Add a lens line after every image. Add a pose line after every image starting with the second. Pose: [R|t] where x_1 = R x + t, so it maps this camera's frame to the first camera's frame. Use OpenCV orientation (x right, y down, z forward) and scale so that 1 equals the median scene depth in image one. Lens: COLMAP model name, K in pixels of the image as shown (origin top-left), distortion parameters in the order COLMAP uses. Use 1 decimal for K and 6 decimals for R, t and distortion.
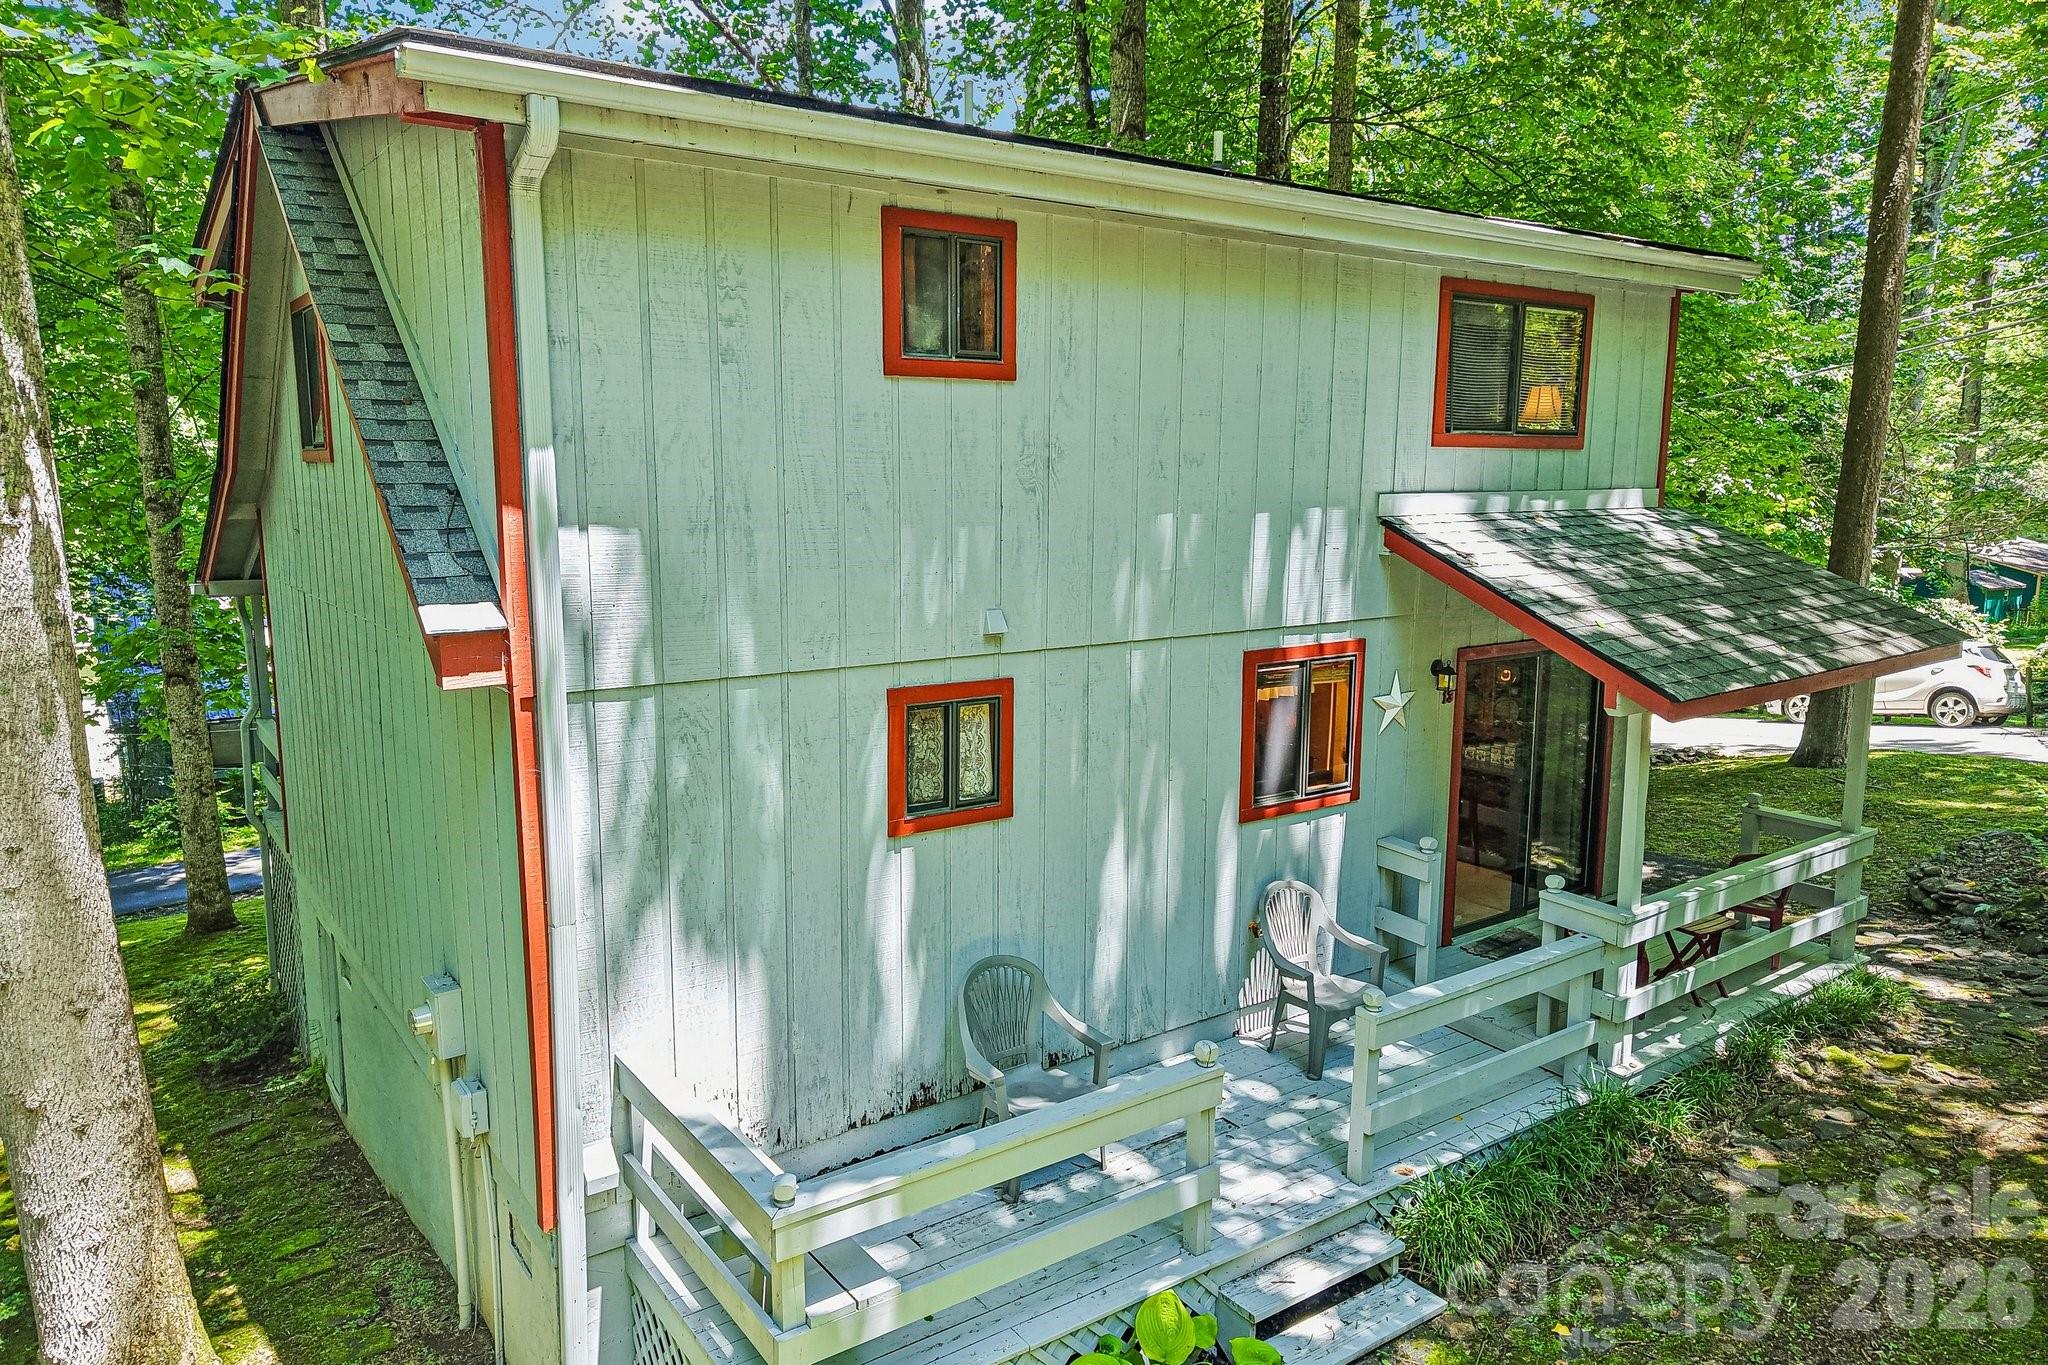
lens RADIAL K [[1379.7, 0, 1020.1], [0, 1379.7, 686.0], [0, 0, 1]] dist [0.009565, -0.006325]
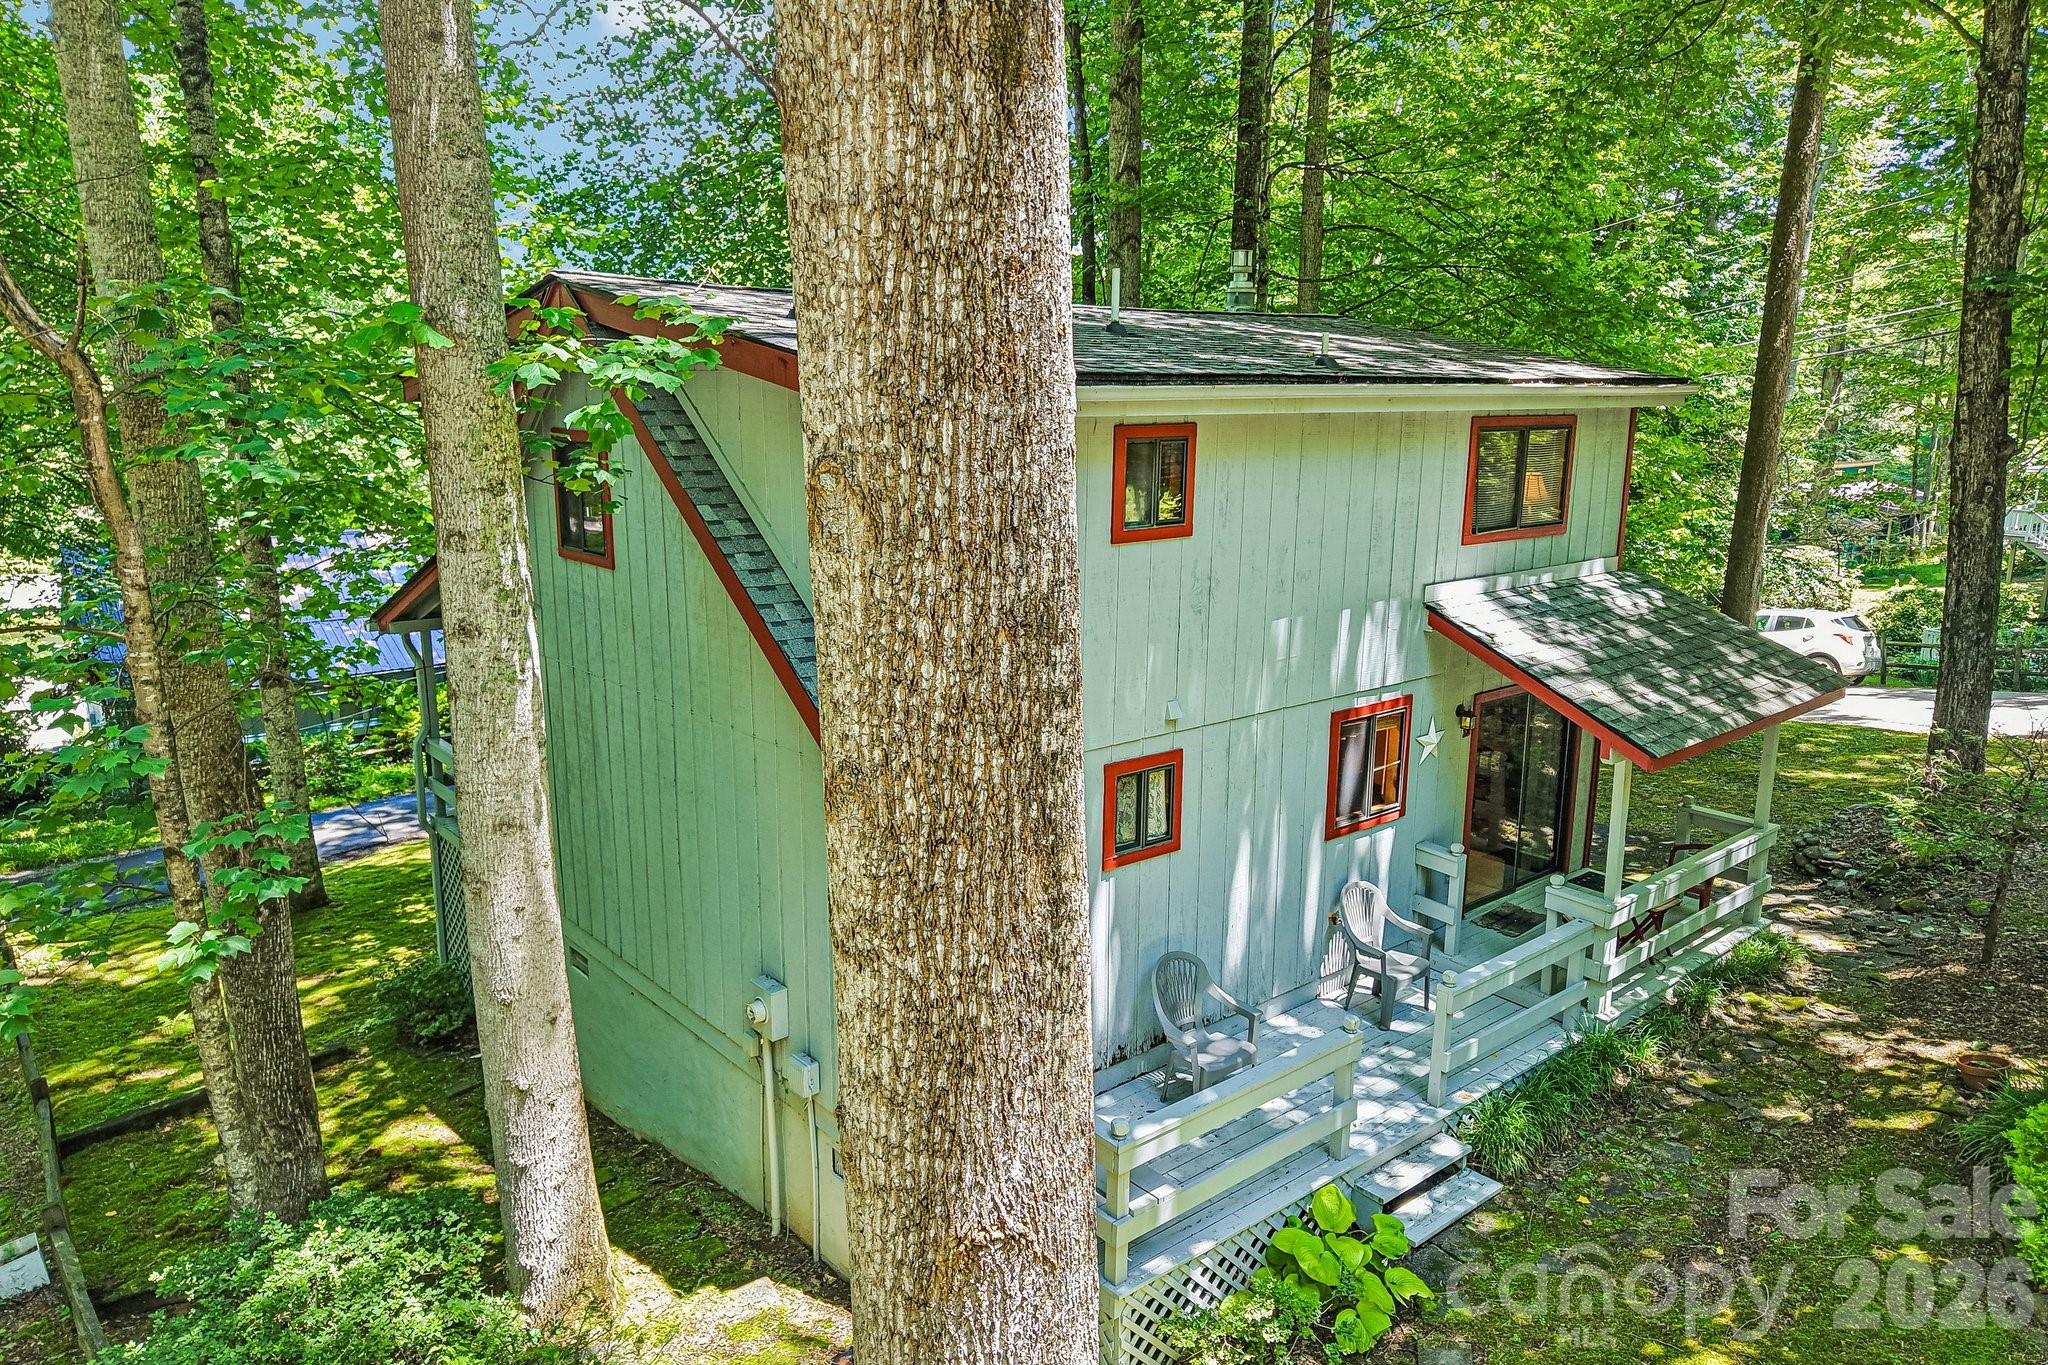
lens RADIAL K [[1379.7, 0, 1025.4], [0, 1379.7, 681.0], [0, 0, 1]] dist [0.009565, -0.006325]
pose [[0.996933, -0.013141, 0.077154, -0.234040], [0.009177, 0.998630, 0.051511, -0.127946], [-0.077725, -0.050645, 0.995688, -0.298459]]
